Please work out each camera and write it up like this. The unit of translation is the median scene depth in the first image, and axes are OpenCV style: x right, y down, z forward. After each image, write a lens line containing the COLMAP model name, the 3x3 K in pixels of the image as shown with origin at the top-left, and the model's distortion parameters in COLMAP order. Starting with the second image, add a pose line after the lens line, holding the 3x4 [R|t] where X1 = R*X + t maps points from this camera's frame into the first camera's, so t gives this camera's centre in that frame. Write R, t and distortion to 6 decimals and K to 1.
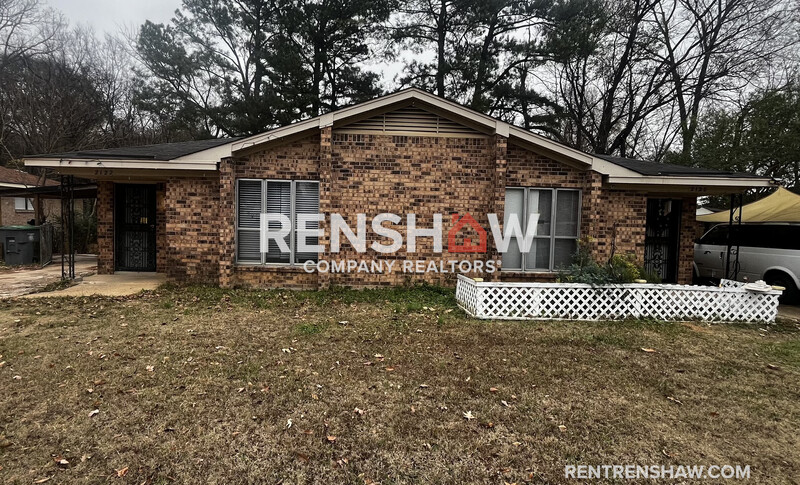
lens RADIAL K [[298.8, 0, 400.3], [0, 298.8, 240.4], [0, 0, 1]] dist [0.001373, -0.000130]
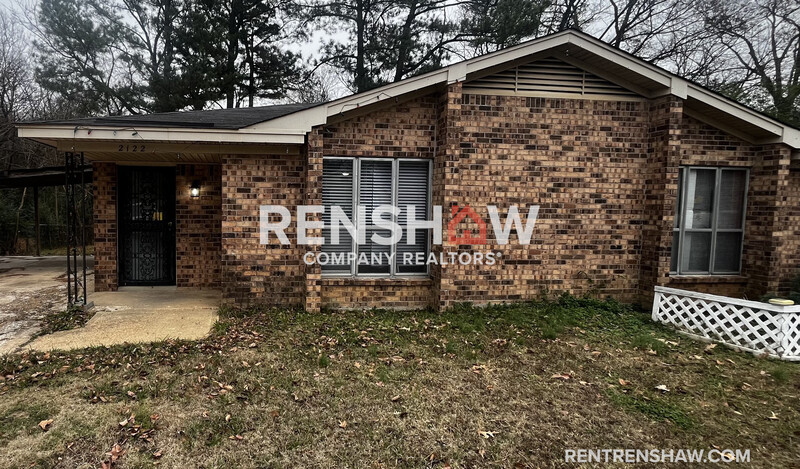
lens RADIAL K [[334.4, 0, 399.6], [0, 334.4, 235.3], [0, 0, 1]] dist [0.000881, 0.000232]
pose [[0.998451, -0.017986, 0.052656, -0.388014], [0.017266, 0.999752, 0.014098, -0.026876], [-0.052896, -0.013167, 0.998513, 0.187204]]
